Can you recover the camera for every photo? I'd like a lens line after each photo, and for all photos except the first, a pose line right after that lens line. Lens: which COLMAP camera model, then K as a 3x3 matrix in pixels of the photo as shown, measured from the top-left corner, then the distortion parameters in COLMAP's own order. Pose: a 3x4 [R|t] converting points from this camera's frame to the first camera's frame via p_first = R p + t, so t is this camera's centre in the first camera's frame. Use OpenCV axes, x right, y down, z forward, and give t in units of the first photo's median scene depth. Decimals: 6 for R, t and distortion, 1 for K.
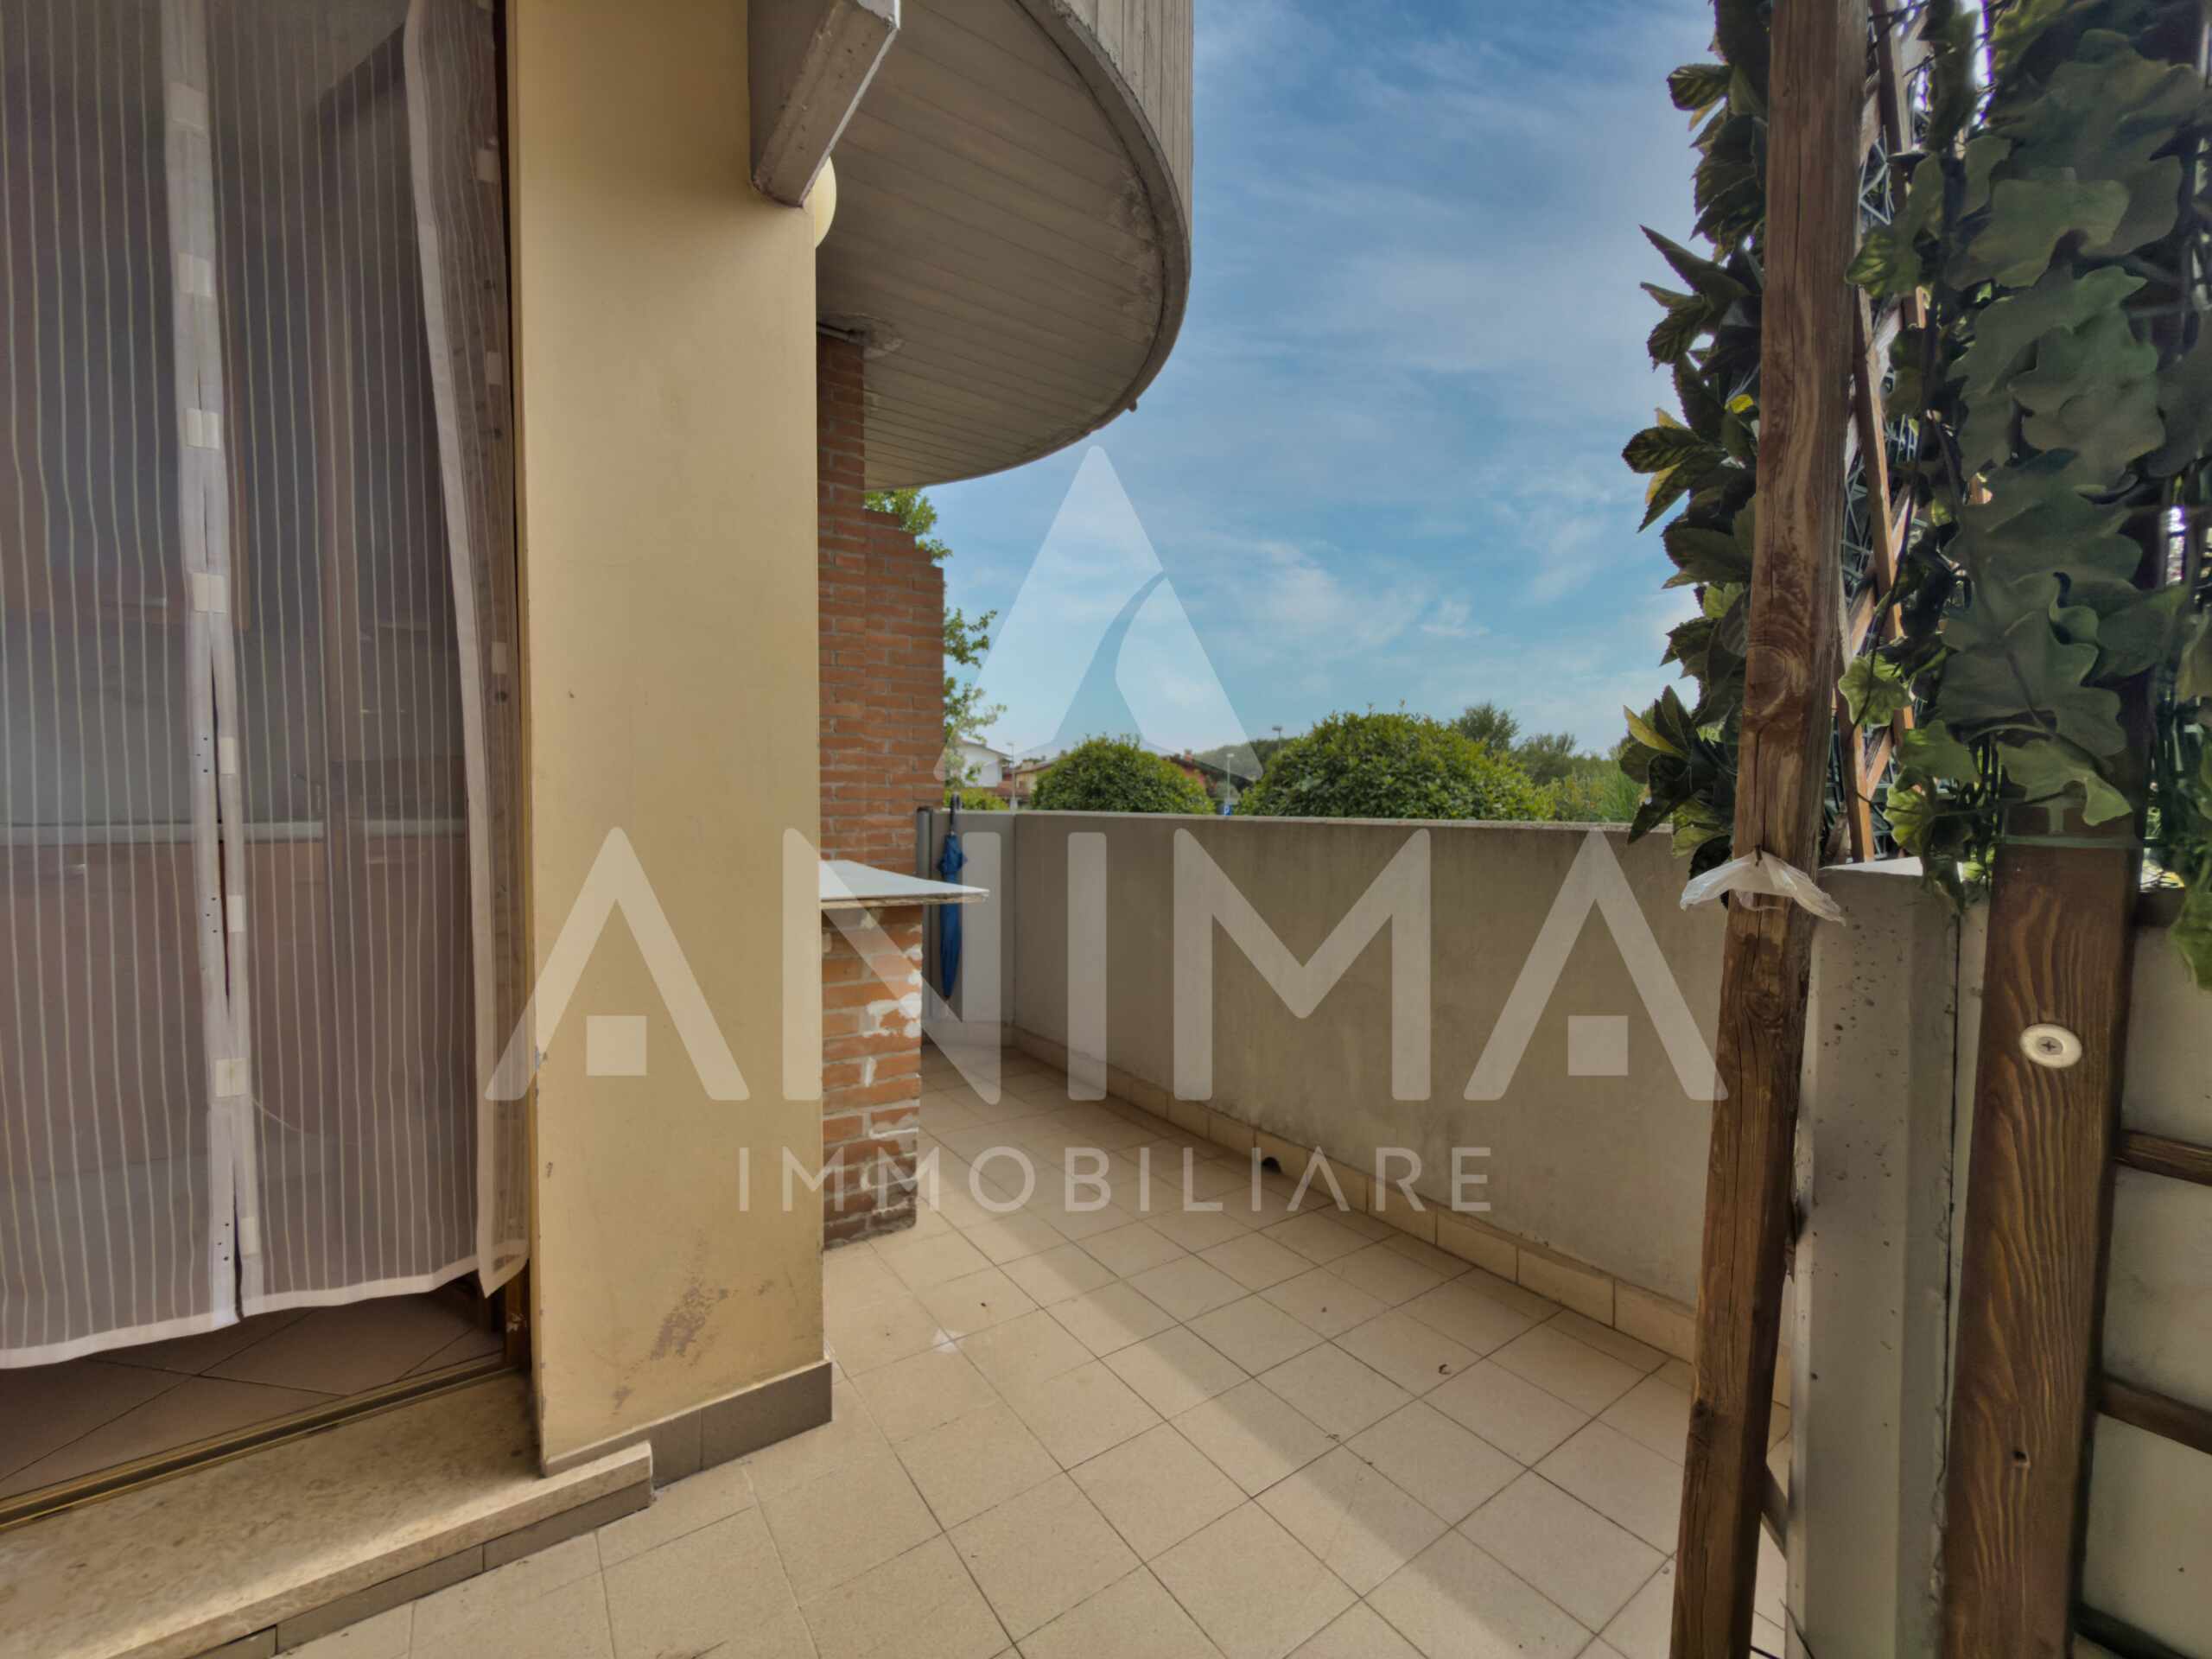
lens RADIAL K [[888.7, 0, 1110.6], [0, 888.7, 826.8], [0, 0, 1]] dist [0.000235, 0.000052]
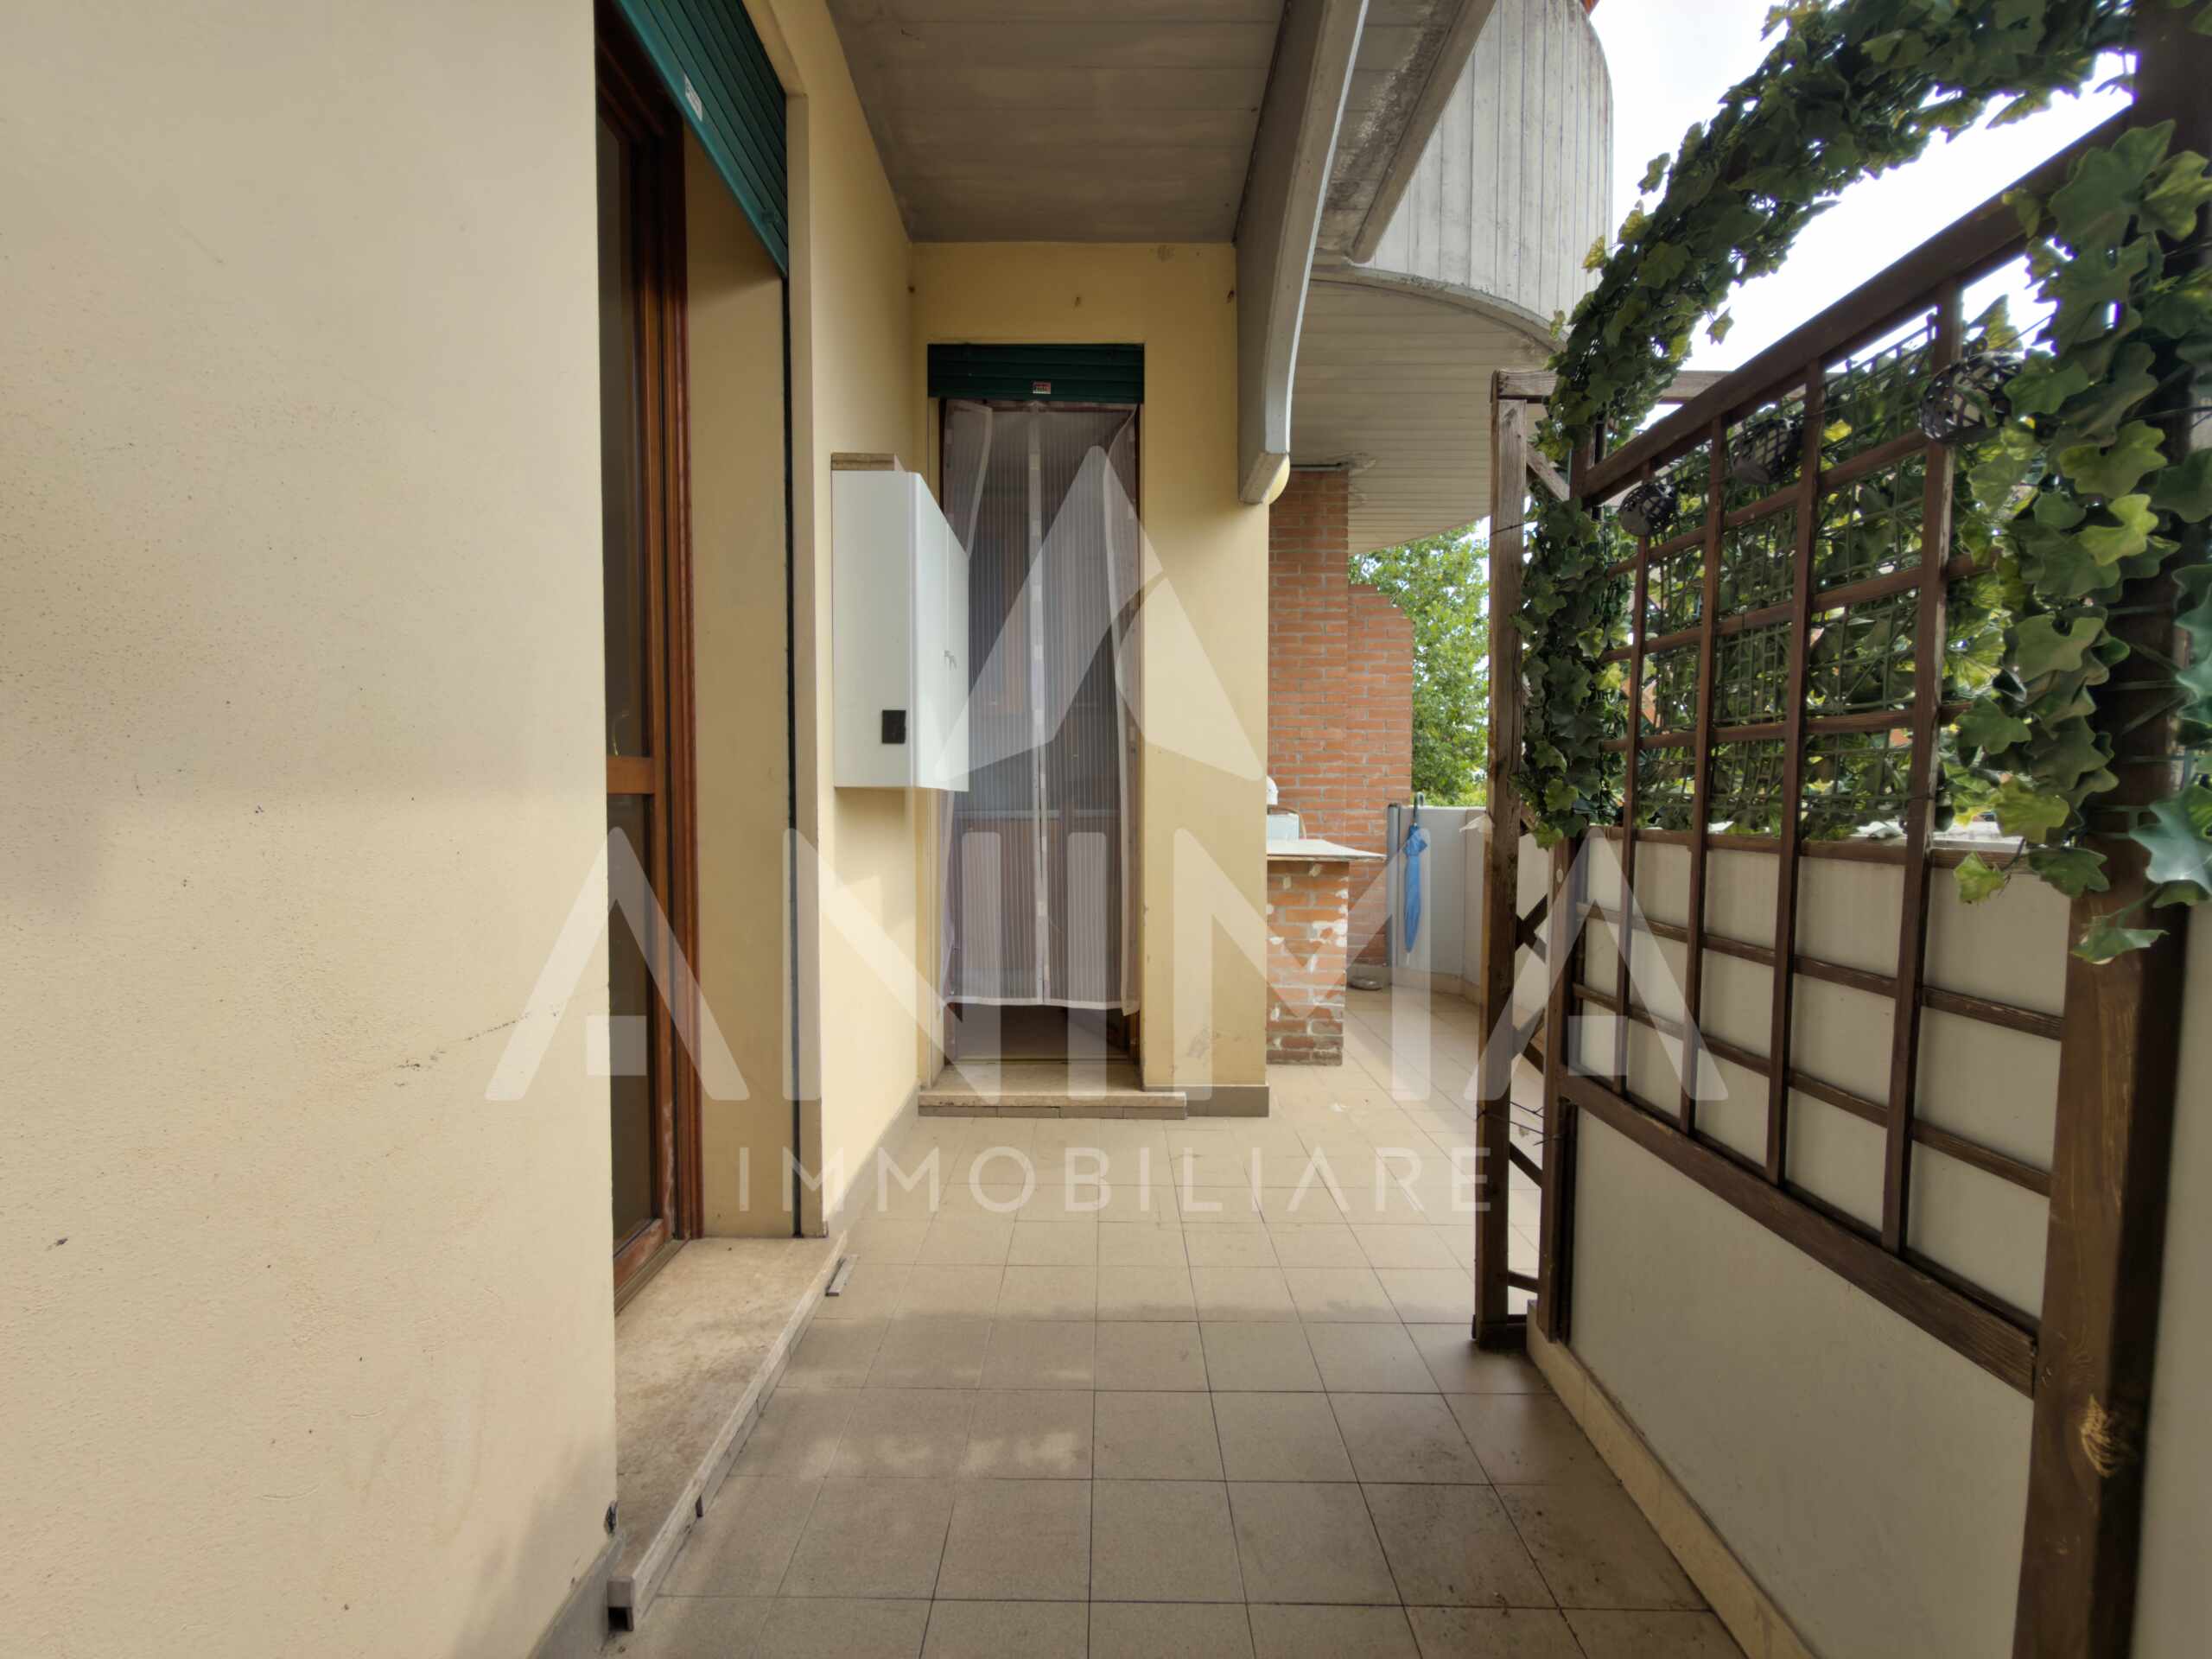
lens RADIAL K [[888.7, 0, 1110.6], [0, 888.7, 826.8], [0, 0, 1]] dist [0.000235, 0.000052]
pose [[0.820202, 0.014737, -0.571884, 0.345416], [-0.014730, 0.999881, 0.004640, 0.020181], [0.571885, 0.004618, 0.820321, -0.543609]]
